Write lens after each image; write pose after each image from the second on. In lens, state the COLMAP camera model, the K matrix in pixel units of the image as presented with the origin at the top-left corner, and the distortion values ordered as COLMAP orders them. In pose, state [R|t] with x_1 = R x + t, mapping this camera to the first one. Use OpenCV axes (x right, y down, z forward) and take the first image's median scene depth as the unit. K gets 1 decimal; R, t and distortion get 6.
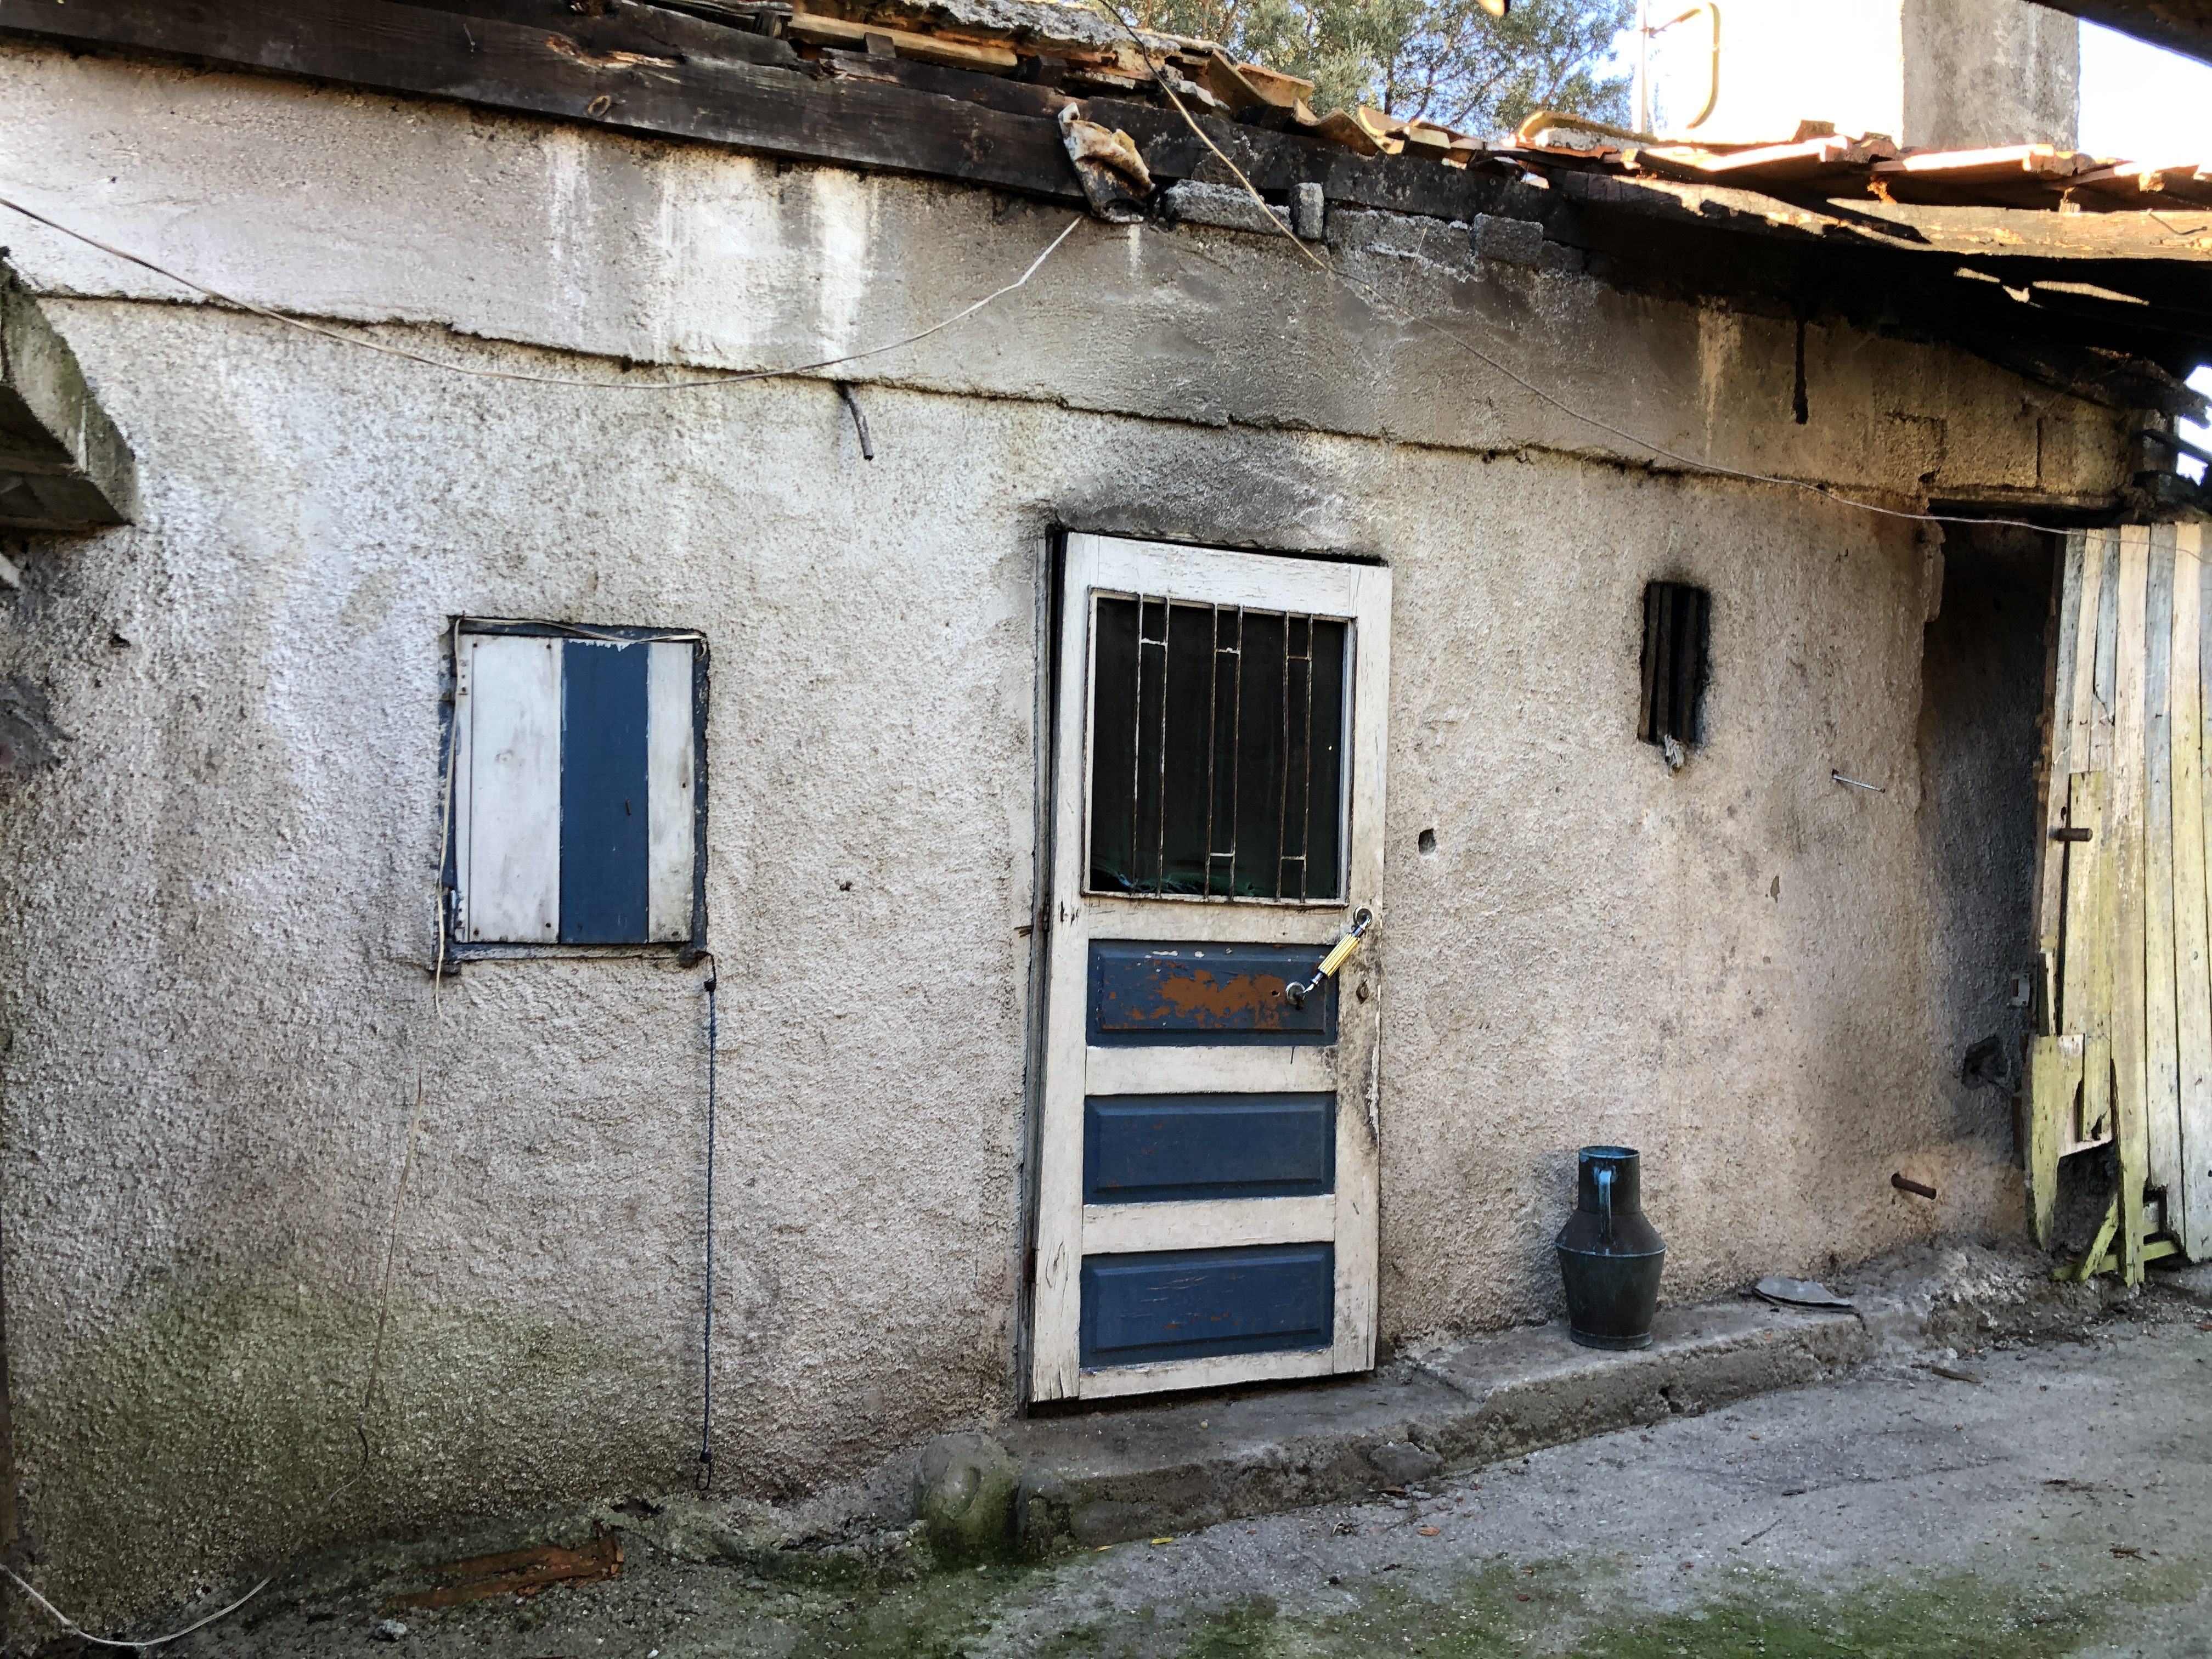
lens RADIAL K [[1829.0, 0, 1104.5], [0, 1829.0, 833.6], [0, 0, 1]] dist [0.071099, -0.097396]
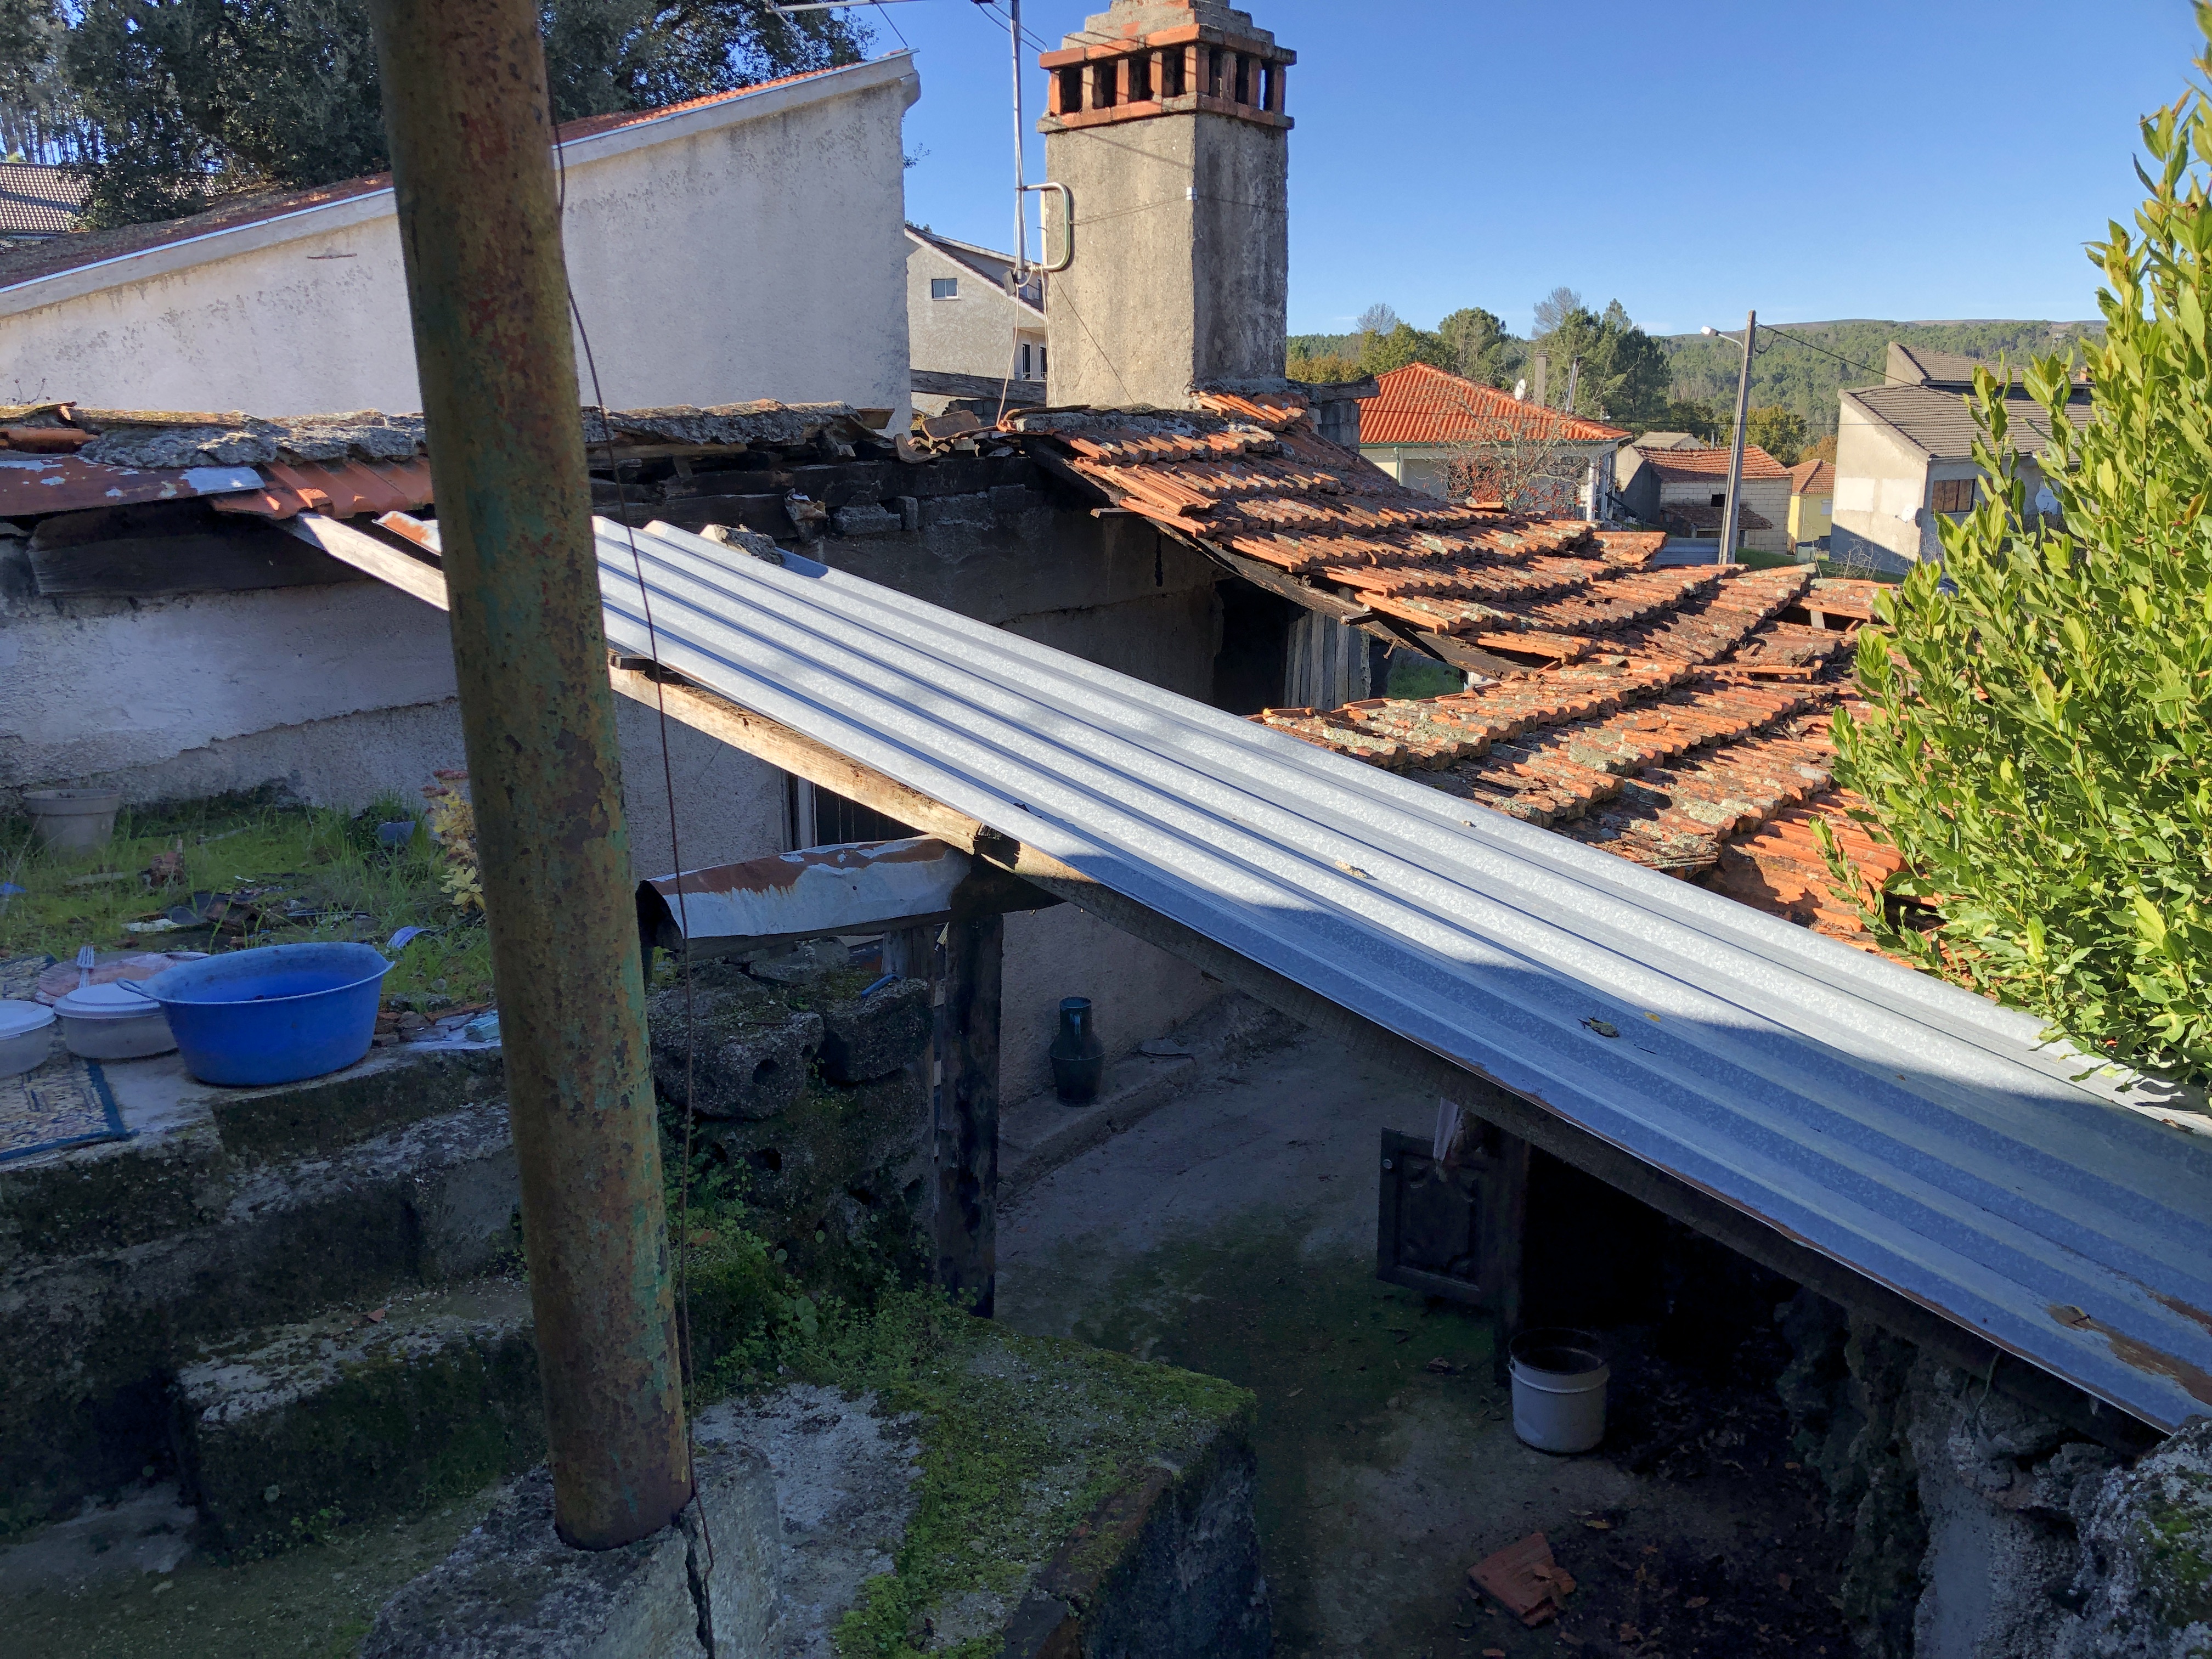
lens RADIAL K [[1779.1, 0, 1104.3], [0, 1779.1, 812.9], [0, 0, 1]] dist [0.055704, -0.094314]
pose [[0.914171, -0.105513, 0.391354, -0.383685], [0.019281, 0.975751, 0.218032, -0.408451], [-0.404870, -0.191773, 0.894038, -0.574141]]
